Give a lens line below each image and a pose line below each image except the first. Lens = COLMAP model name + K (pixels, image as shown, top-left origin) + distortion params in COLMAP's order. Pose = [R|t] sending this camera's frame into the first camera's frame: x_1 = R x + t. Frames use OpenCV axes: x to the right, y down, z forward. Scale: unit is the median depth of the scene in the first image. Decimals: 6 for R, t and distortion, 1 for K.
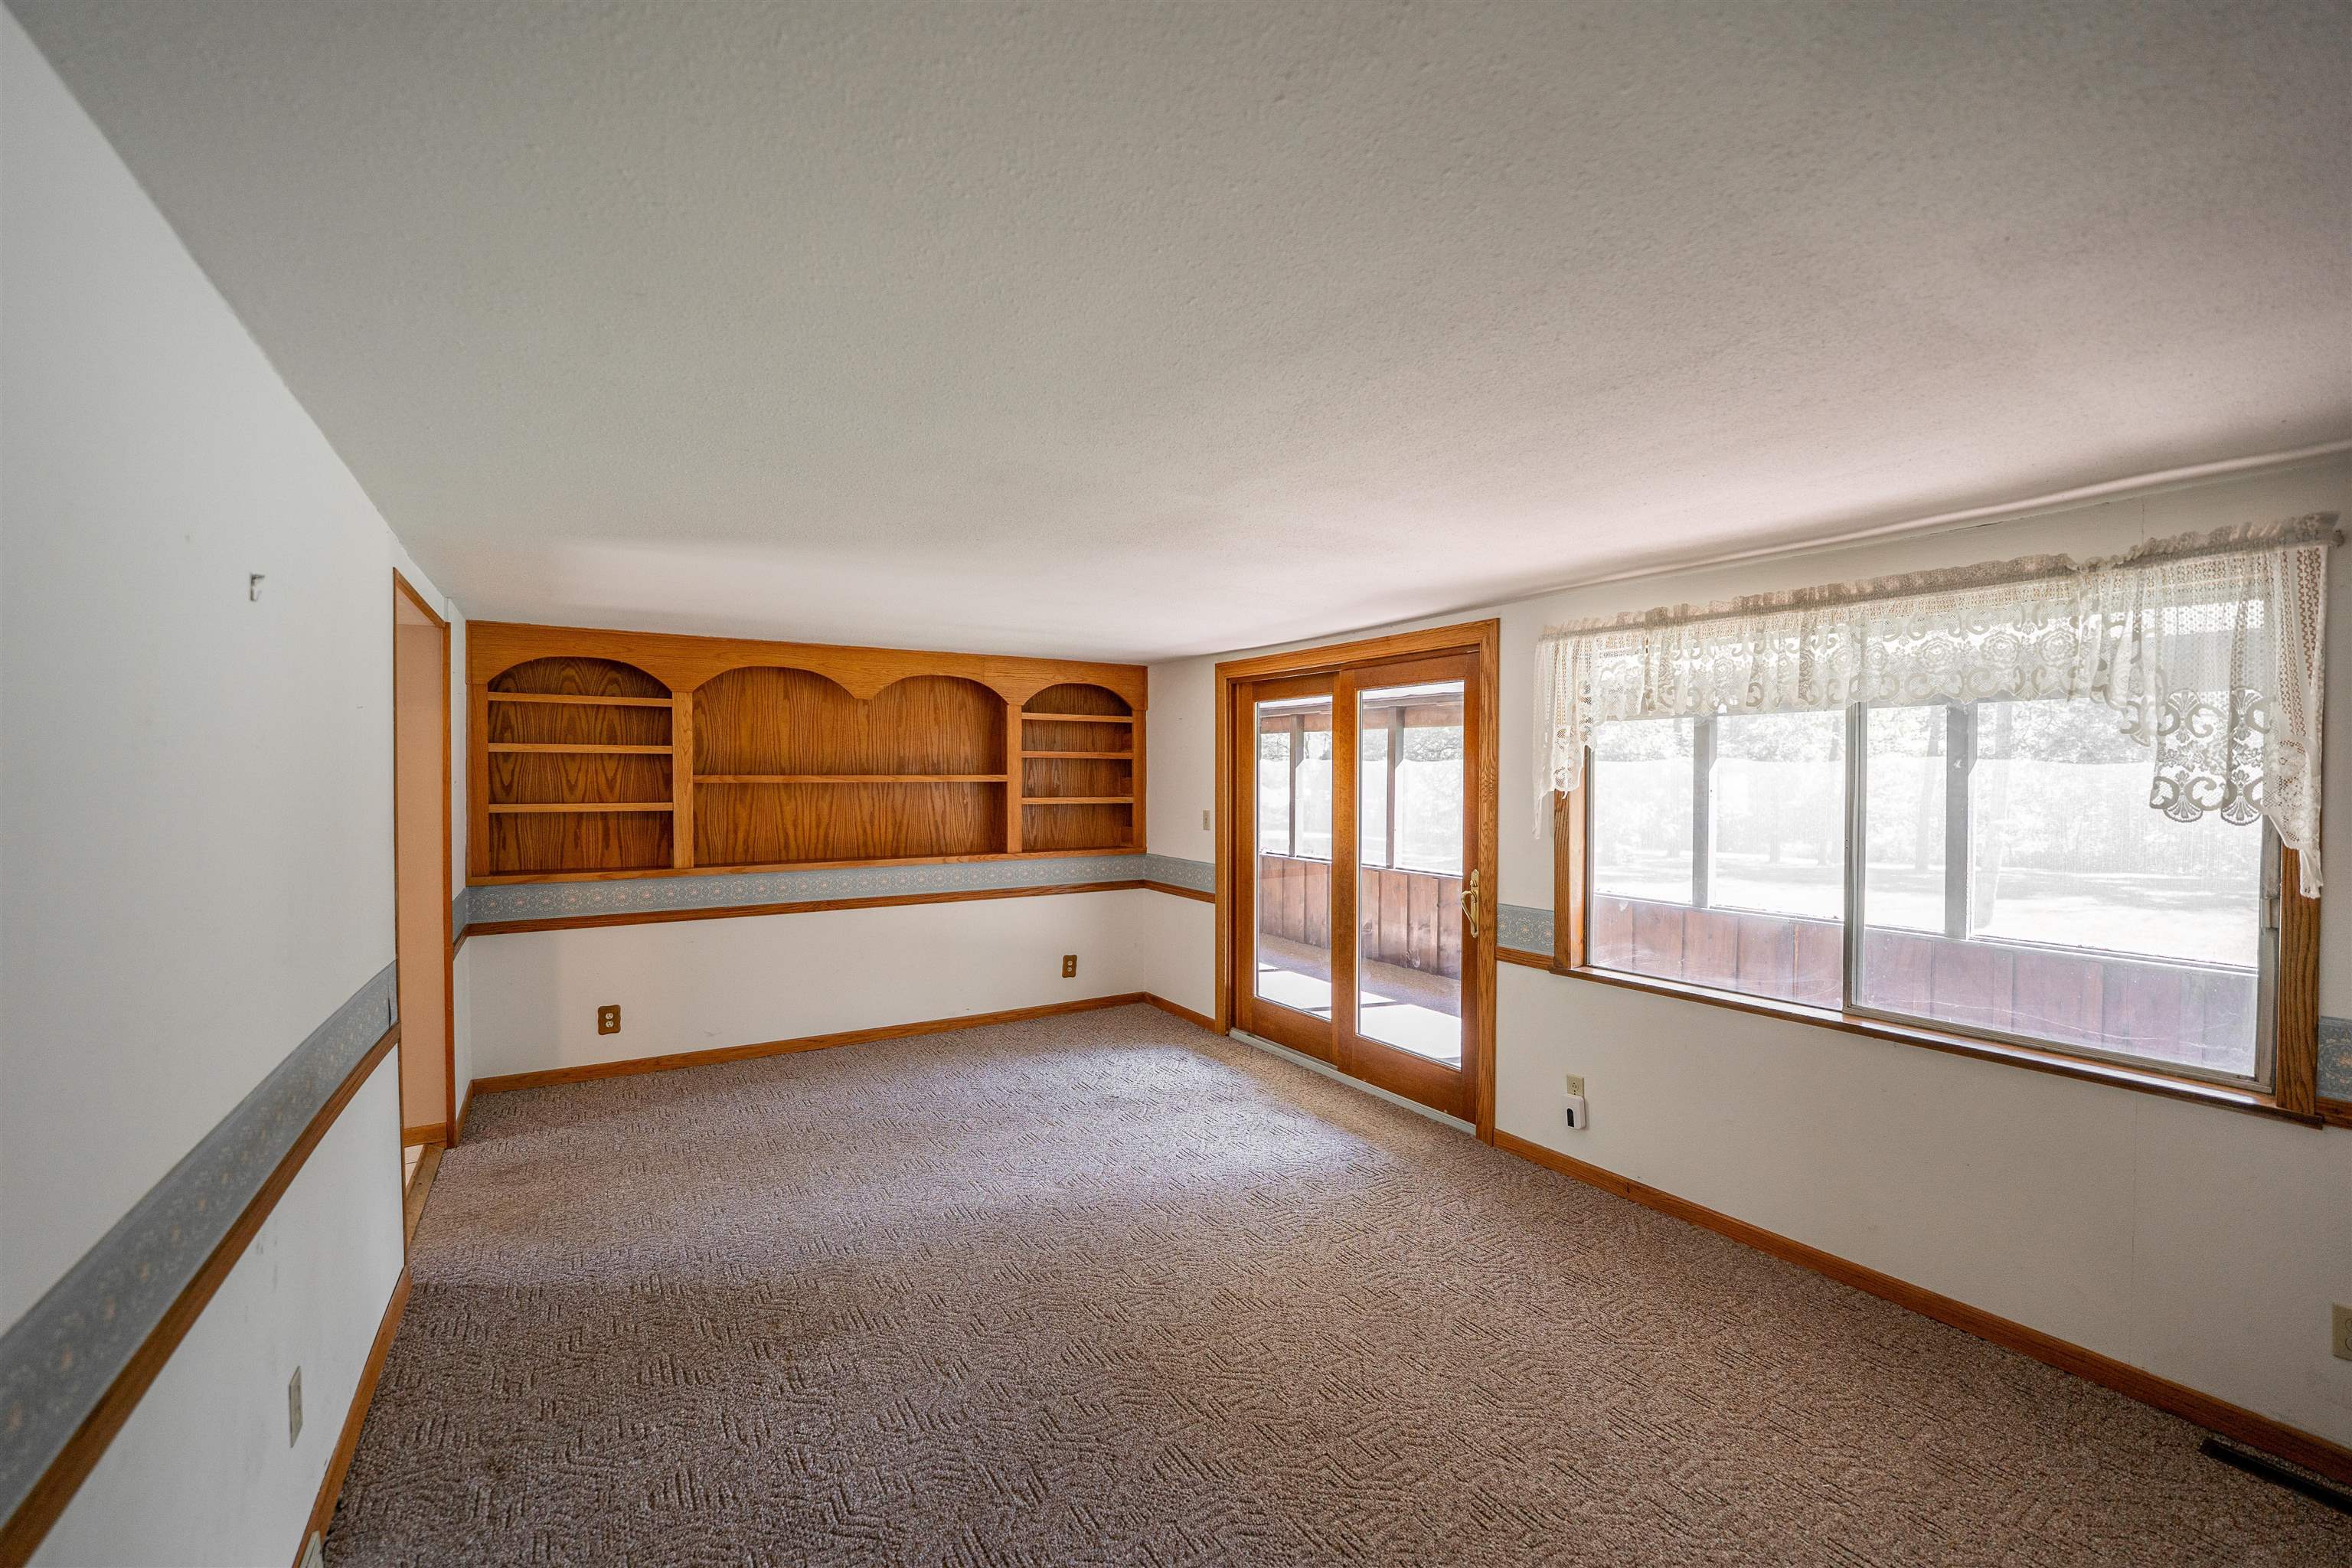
lens RADIAL K [[965.4, 0, 1188.3], [0, 965.4, 782.6], [0, 0, 1]] dist [-0.023678, 0.000287]
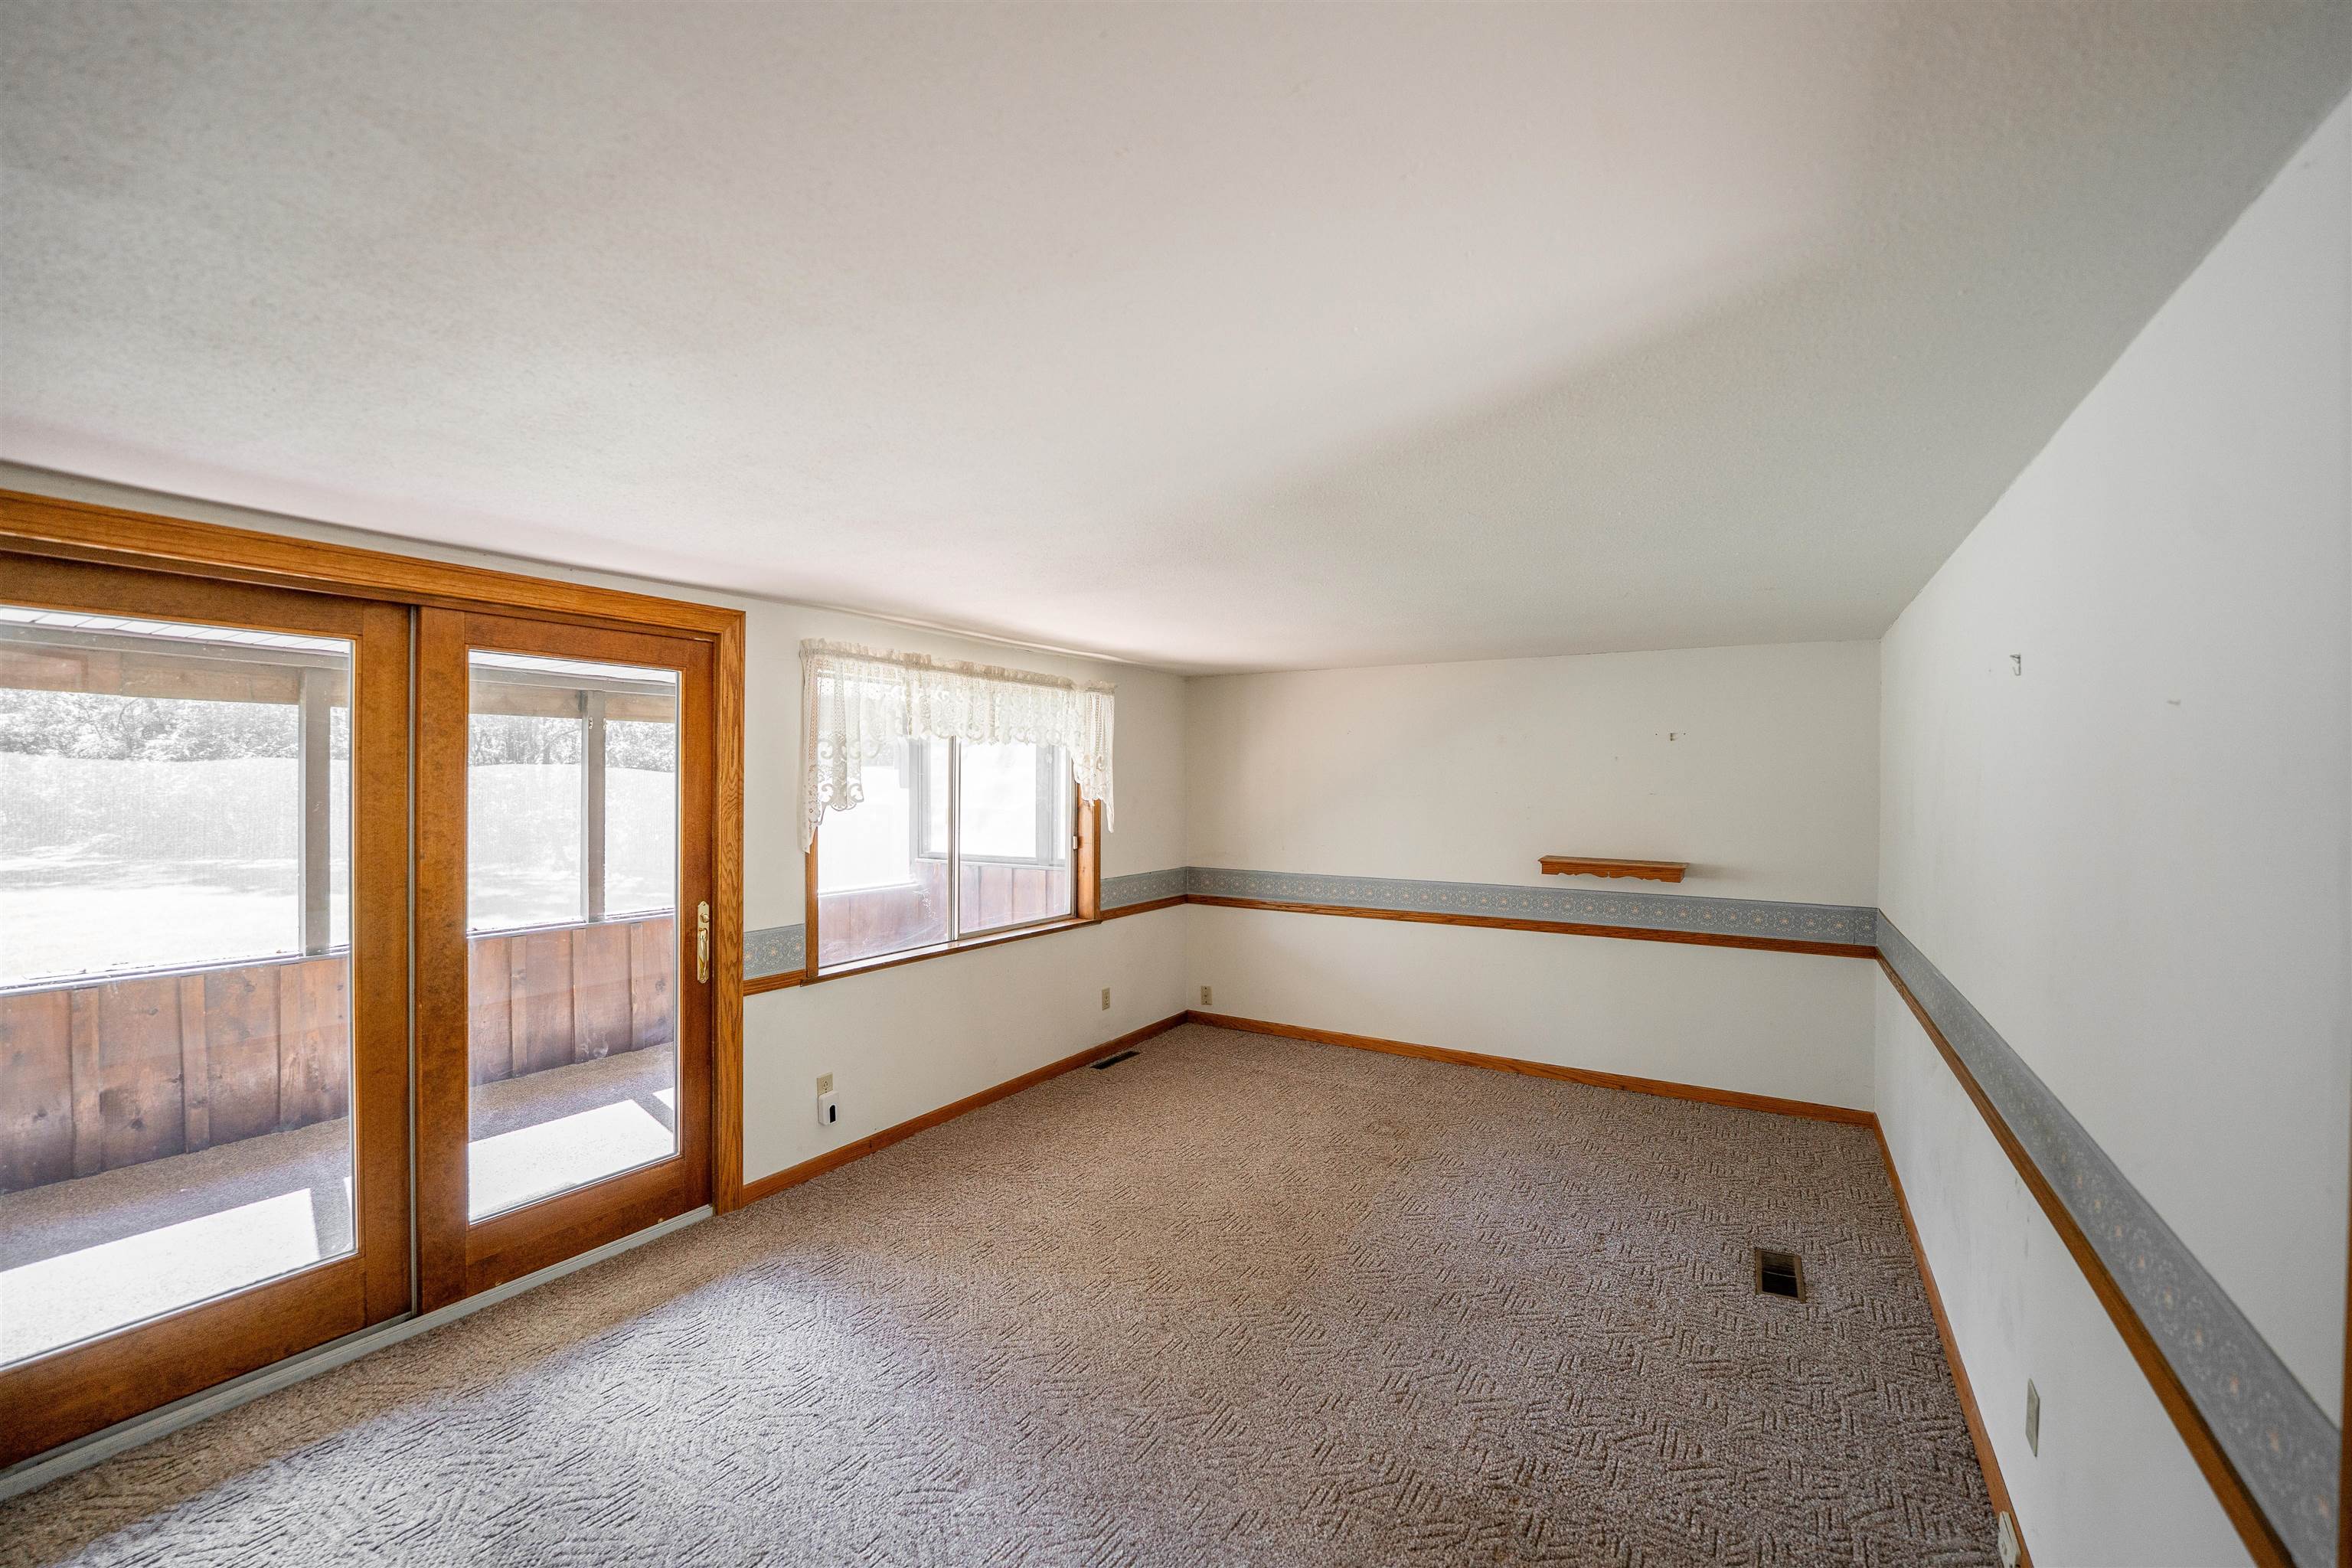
lens RADIAL K [[965.4, 0, 1184.3], [0, 965.4, 782.7], [0, 0, 1]] dist [-0.023678, 0.000287]
pose [[-0.441684, -0.007791, 0.897137, -0.655016], [0.001944, 0.999952, 0.009641, -0.020575], [-0.897168, 0.006002, -0.441648, 1.028782]]
